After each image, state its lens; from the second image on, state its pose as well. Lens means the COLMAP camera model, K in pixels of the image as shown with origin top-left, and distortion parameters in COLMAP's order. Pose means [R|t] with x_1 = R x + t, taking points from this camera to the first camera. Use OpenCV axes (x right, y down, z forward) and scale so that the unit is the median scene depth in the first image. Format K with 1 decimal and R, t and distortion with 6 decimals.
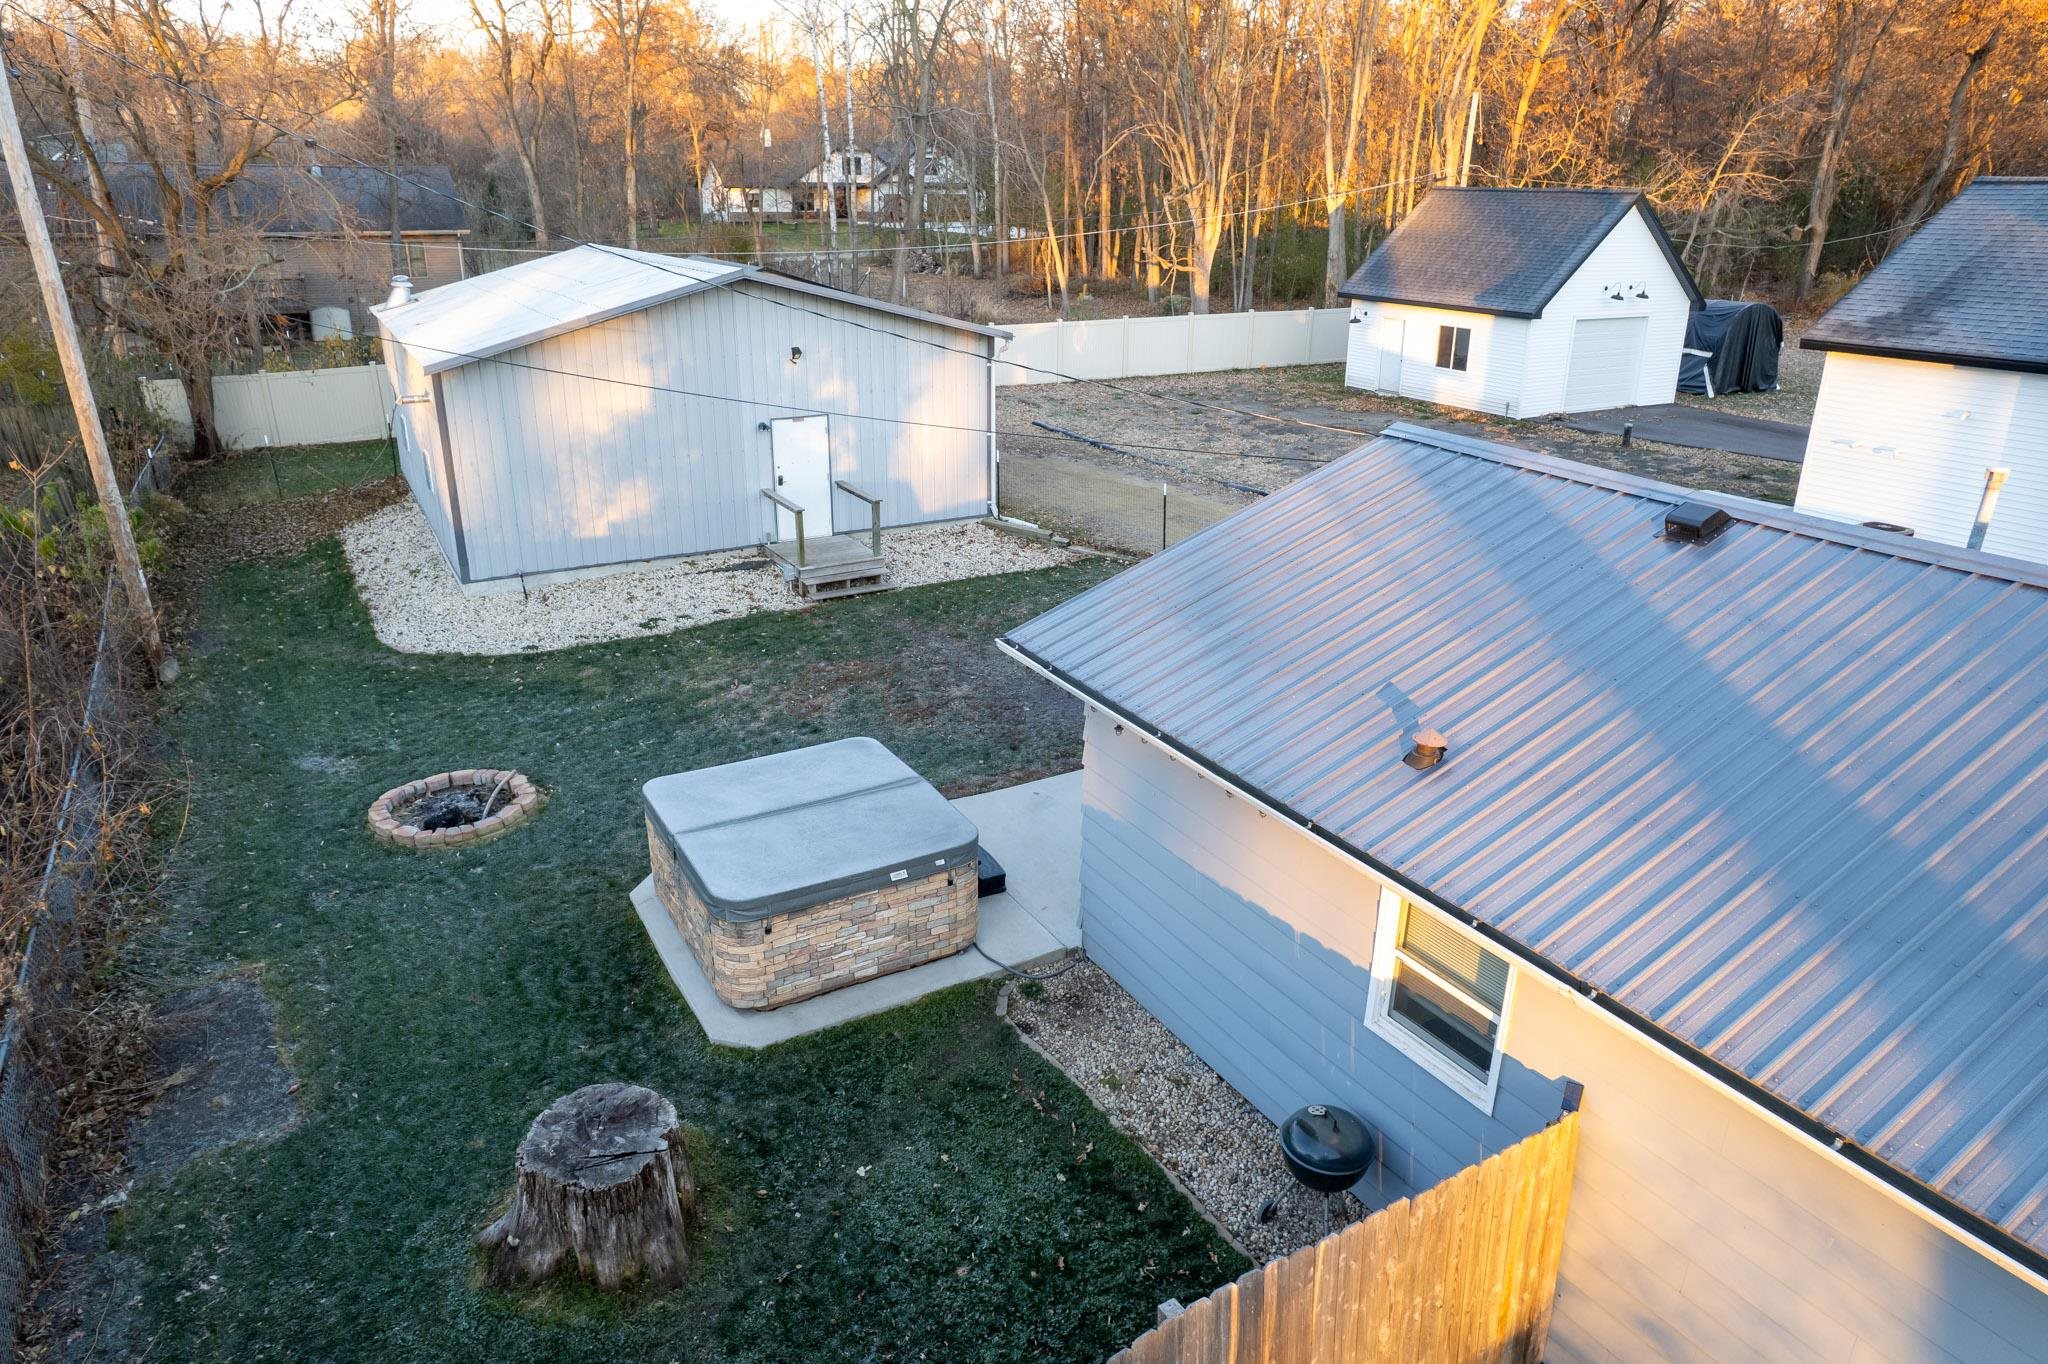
lens RADIAL K [[1311.0, 0, 1032.4], [0, 1311.0, 678.1], [0, 0, 1]] dist [-0.073310, 0.061948]
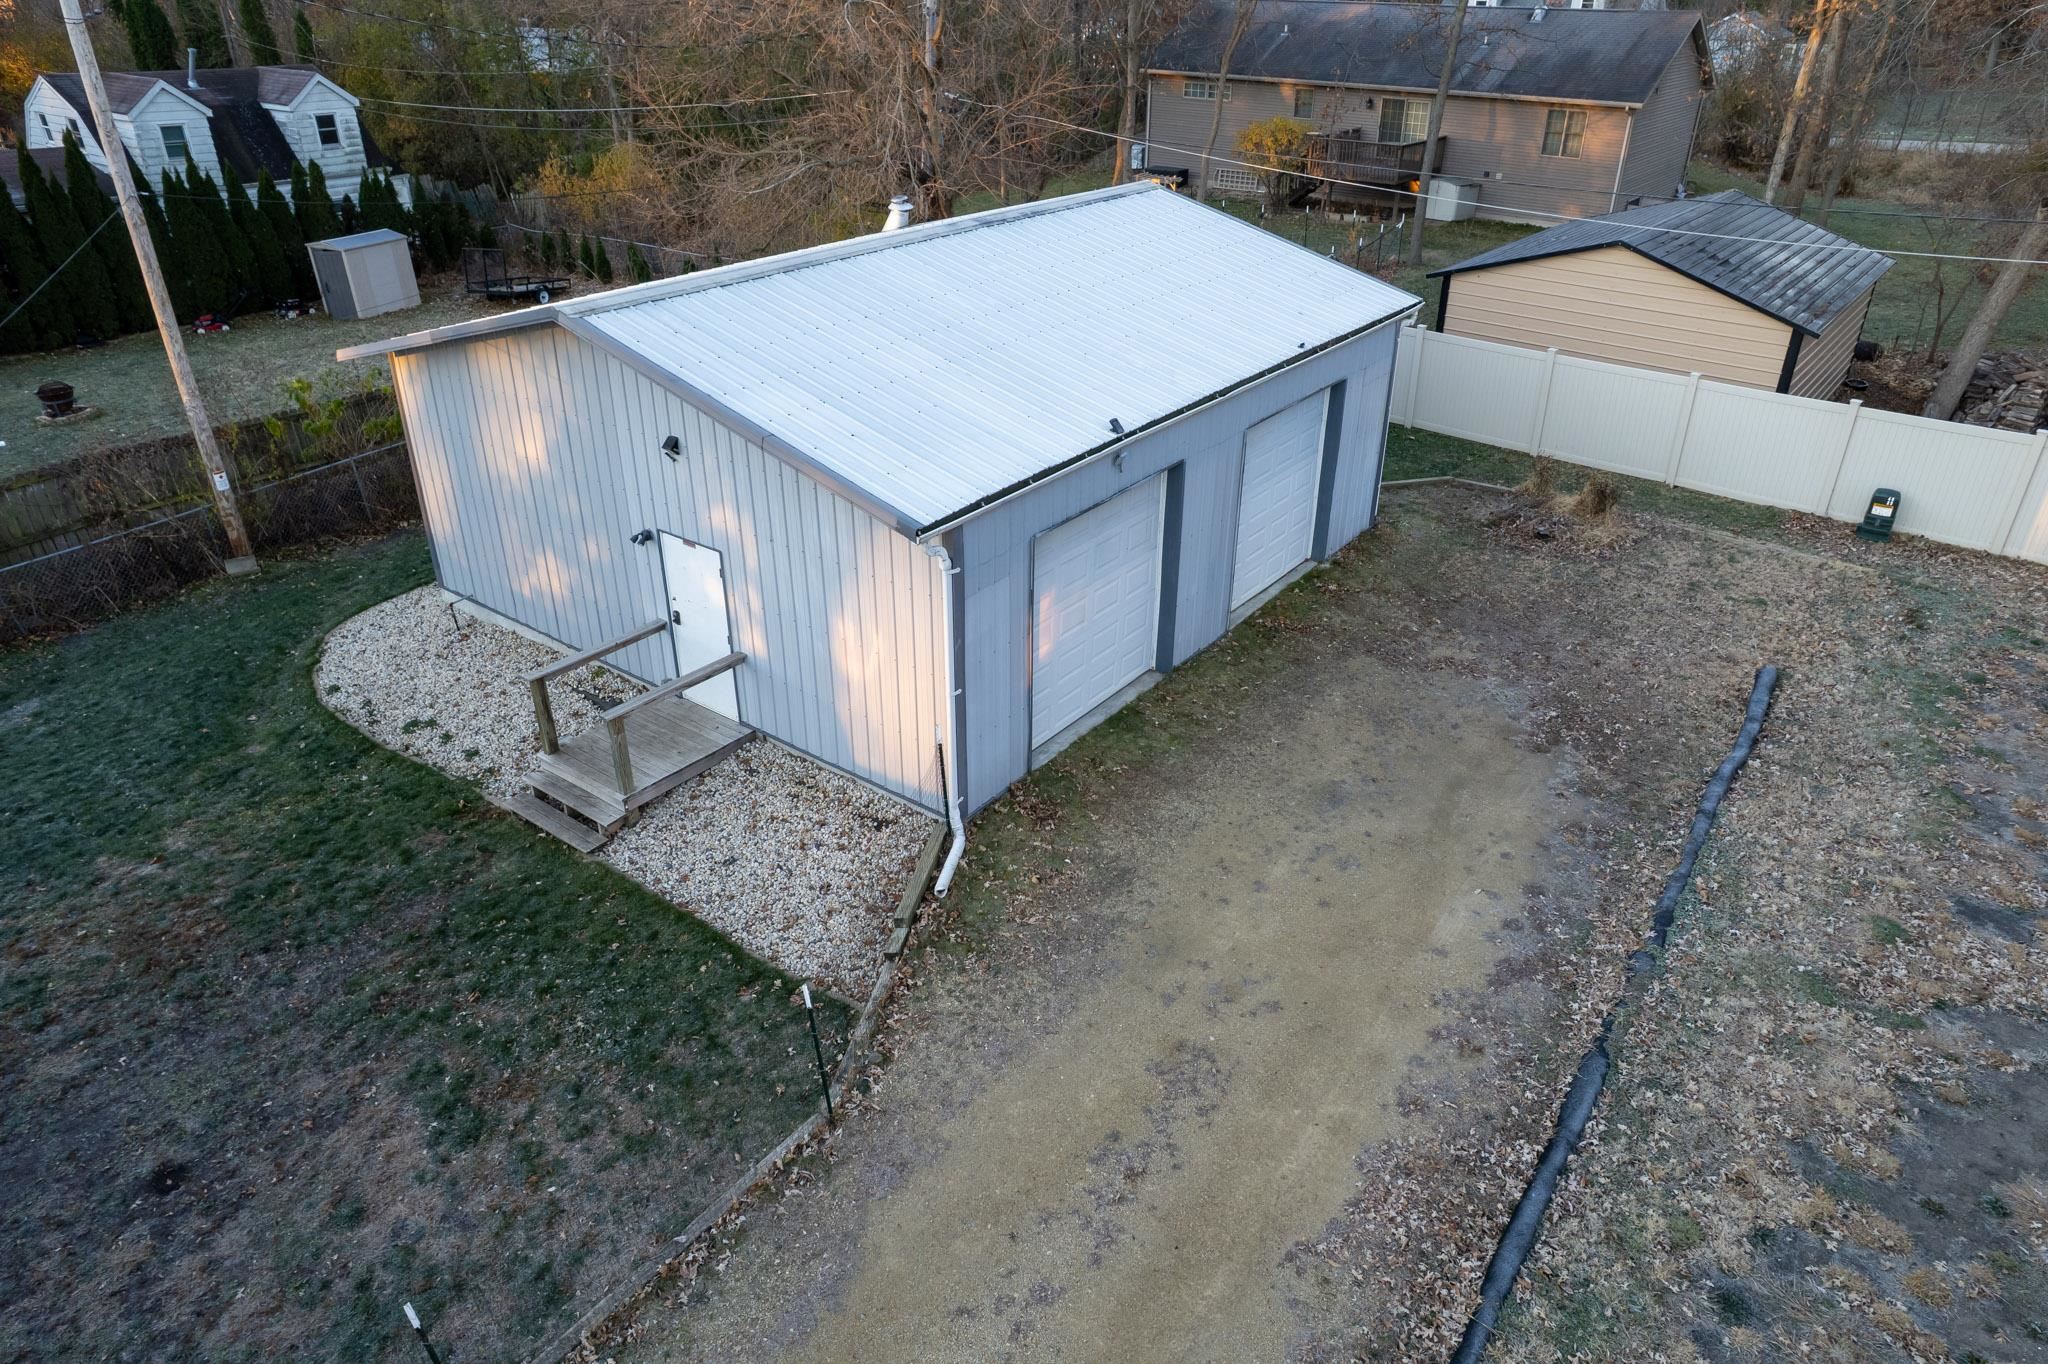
lens RADIAL K [[1311.0, 0, 1032.4], [0, 1311.0, 678.1], [0, 0, 1]] dist [-0.073310, 0.061948]
pose [[0.399972, 0.437420, -0.805410, 0.476767], [-0.328143, 0.888855, 0.319781, -0.442347], [0.855771, 0.136386, 0.499054, 0.927503]]
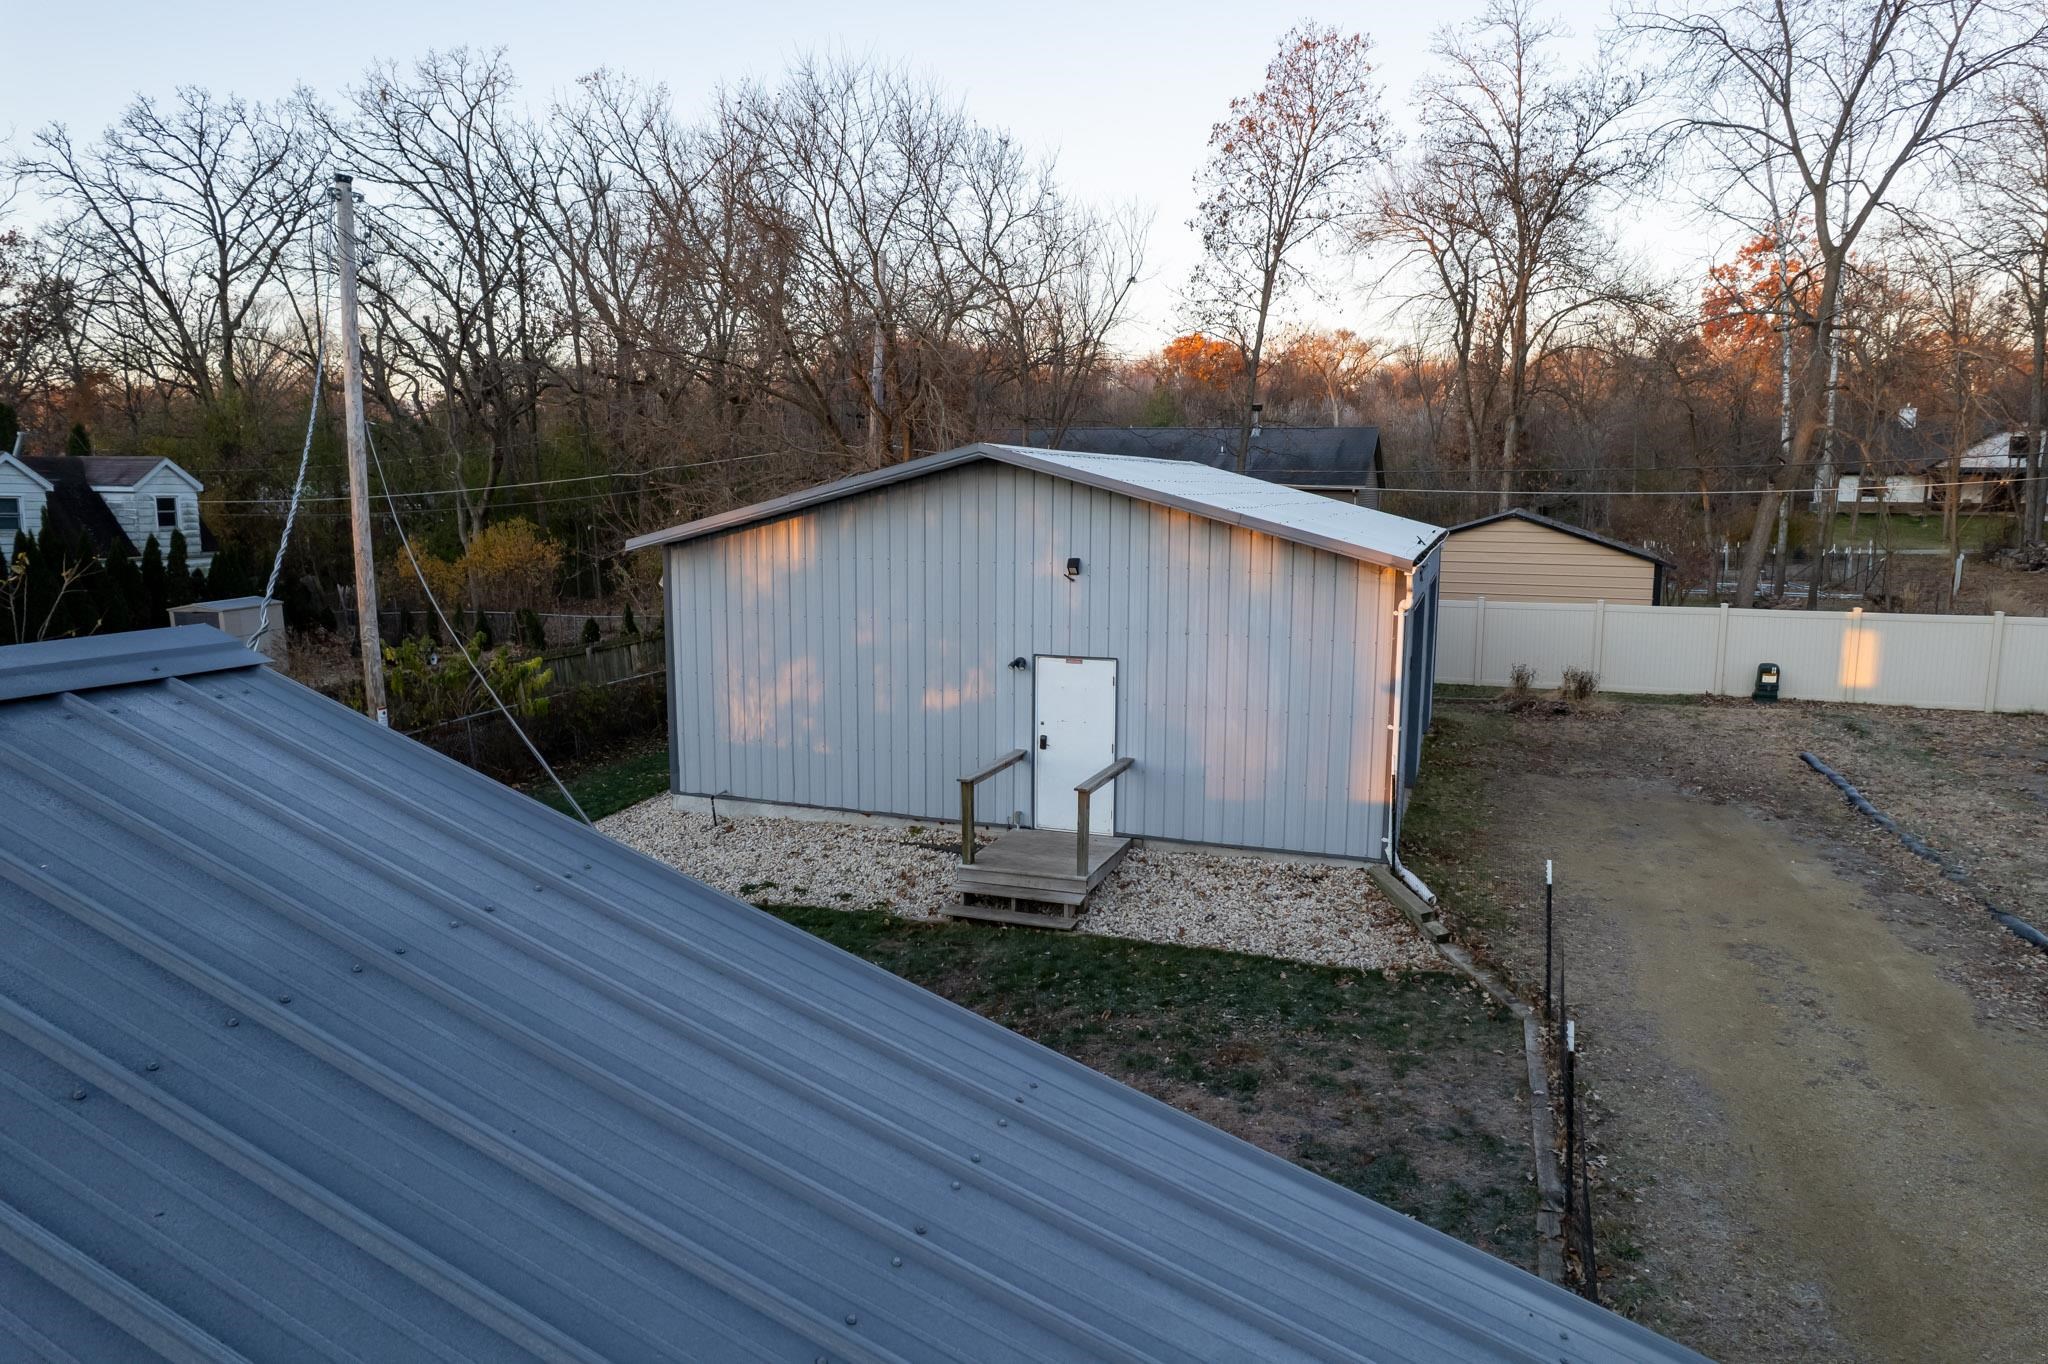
lens RADIAL K [[1311.0, 0, 1032.4], [0, 1311.0, 678.1], [0, 0, 1]] dist [-0.073310, 0.061948]
pose [[0.657753, 0.107556, -0.745515, 0.362734], [-0.268692, 0.958142, -0.098830, -0.126781], [0.703680, 0.265320, 0.659121, 0.585617]]
